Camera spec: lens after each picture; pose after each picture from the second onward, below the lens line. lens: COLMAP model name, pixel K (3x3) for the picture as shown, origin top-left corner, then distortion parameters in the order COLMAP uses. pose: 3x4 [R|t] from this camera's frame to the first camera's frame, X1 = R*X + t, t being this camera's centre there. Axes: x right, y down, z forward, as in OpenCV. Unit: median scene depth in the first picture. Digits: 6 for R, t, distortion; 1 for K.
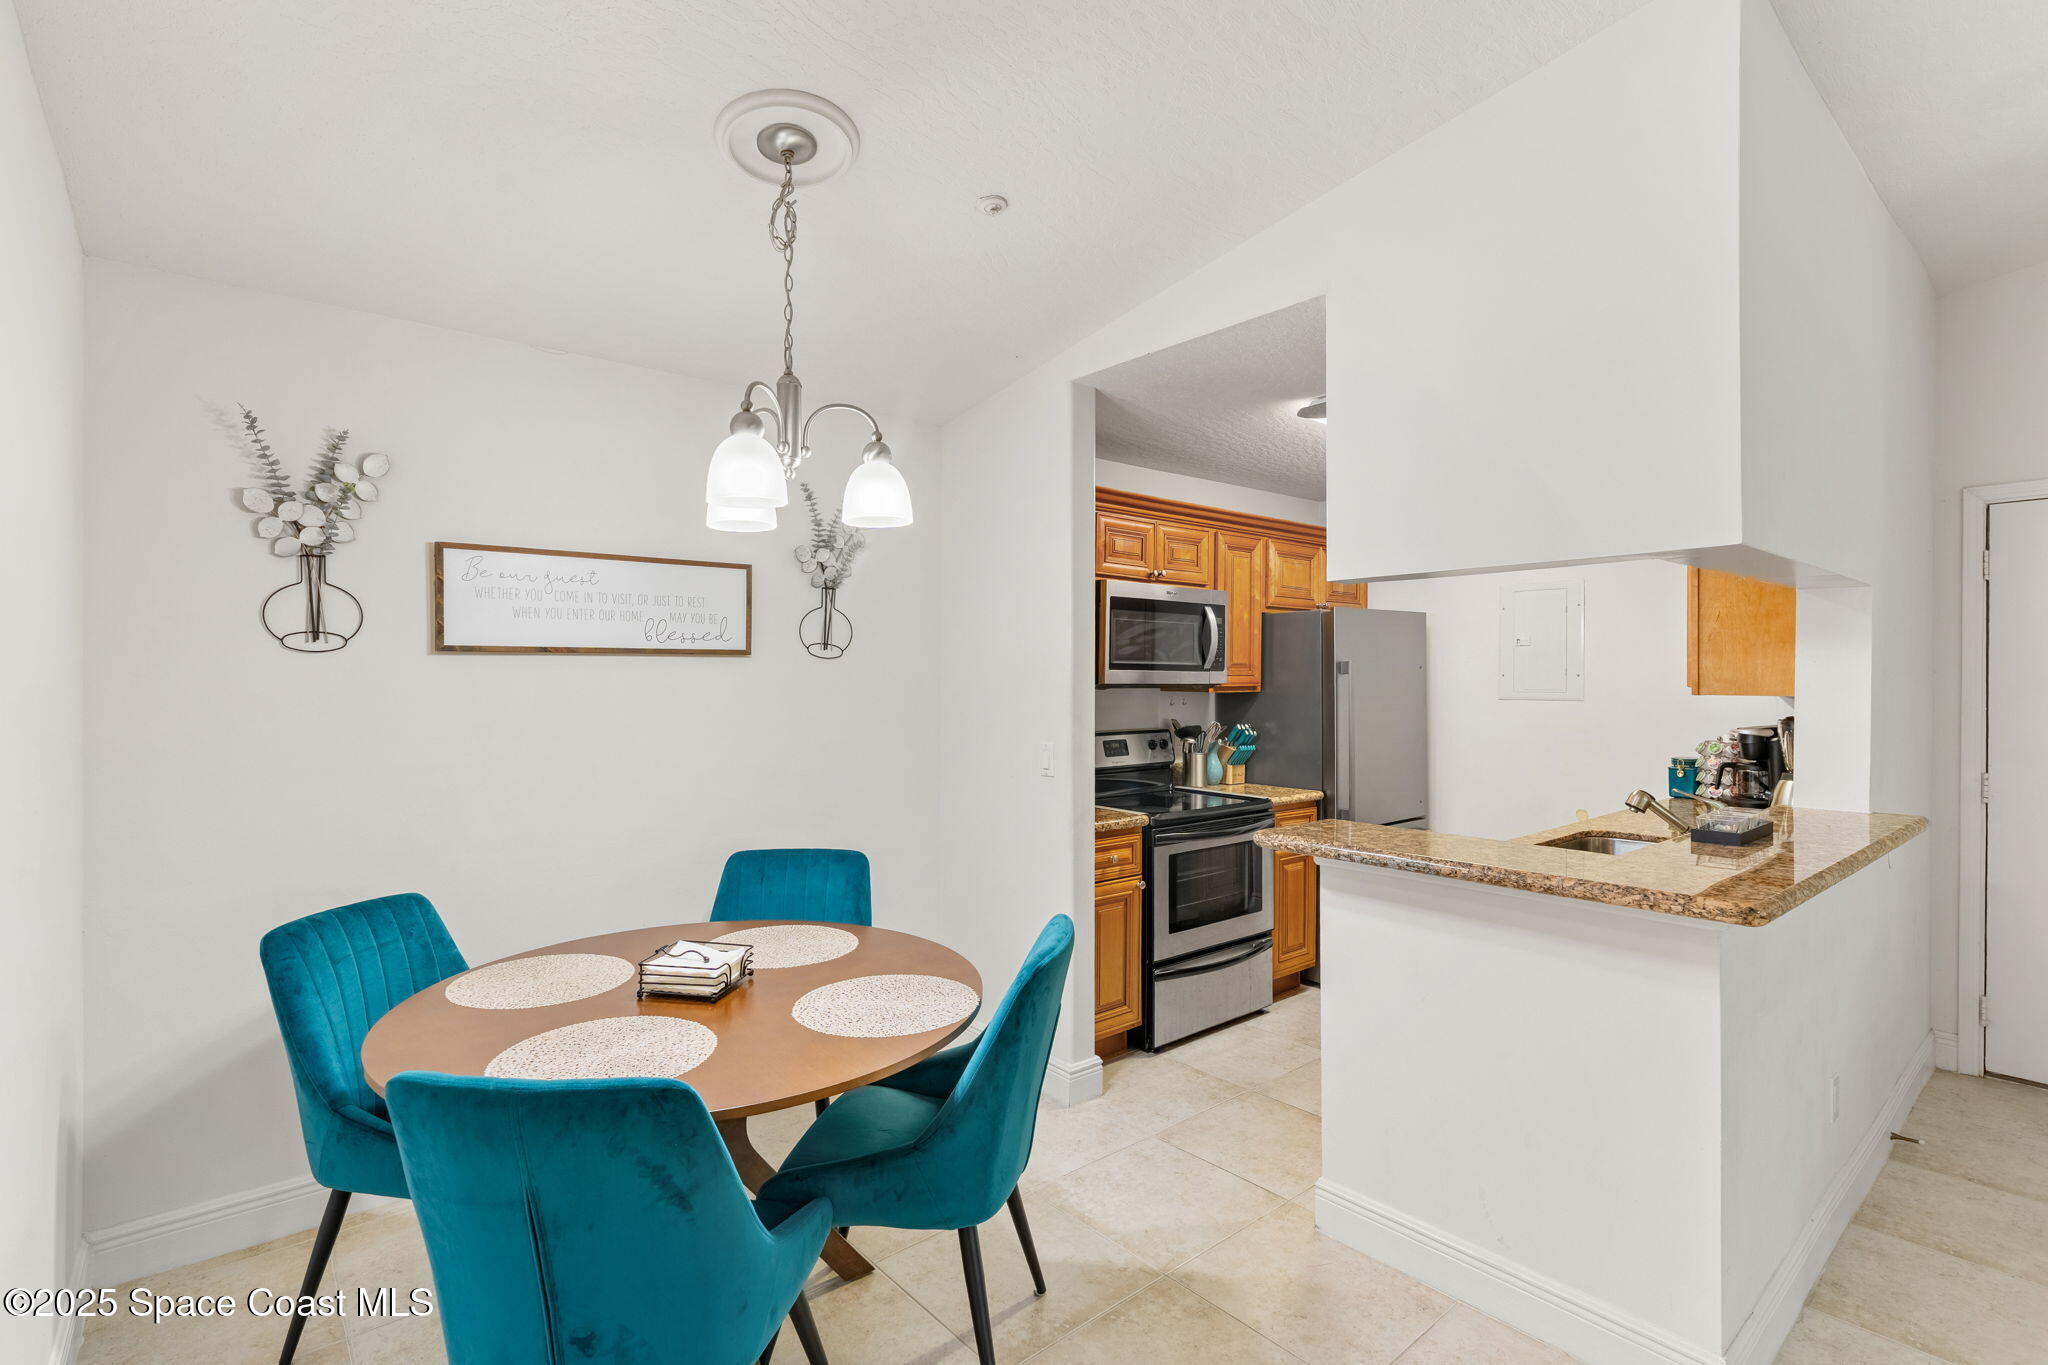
lens RADIAL K [[970.1, 0, 1024.0], [0, 970.1, 682.5], [0, 0, 1]] dist [-0.002883, -0.000429]
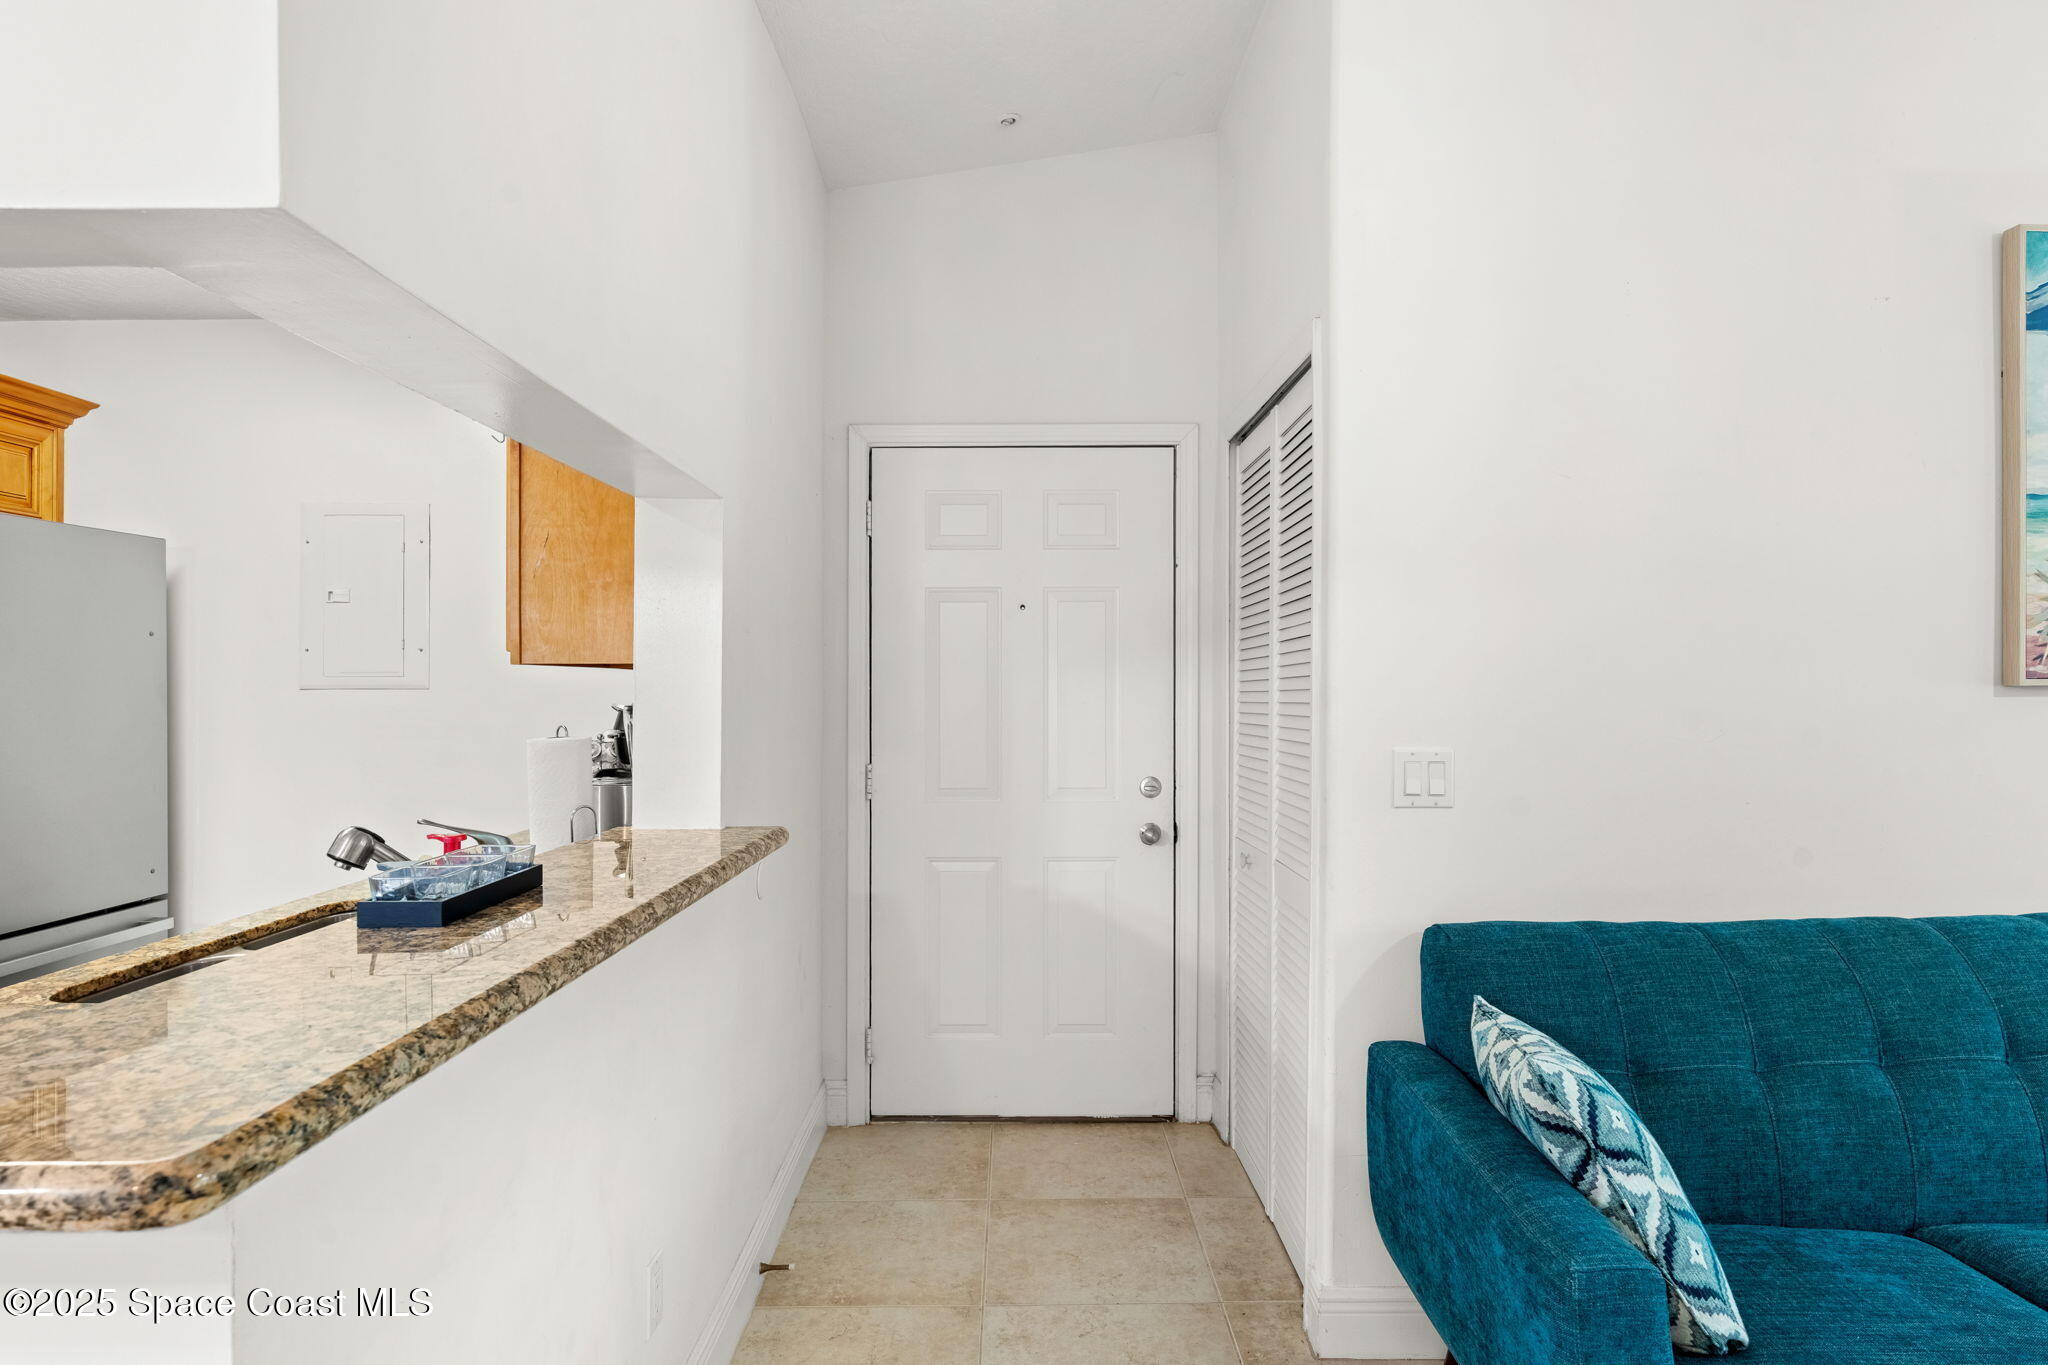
lens RADIAL K [[1142.4, 0, 1024.0], [0, 1142.4, 682.5], [0, 0, 1]] dist [-0.003288, -0.000292]
pose [[0.645311, 0.002913, 0.763914, 0.347331], [0.004948, 0.999956, -0.007993, 0.033973], [-0.763904, 0.008938, 0.645268, 0.274202]]
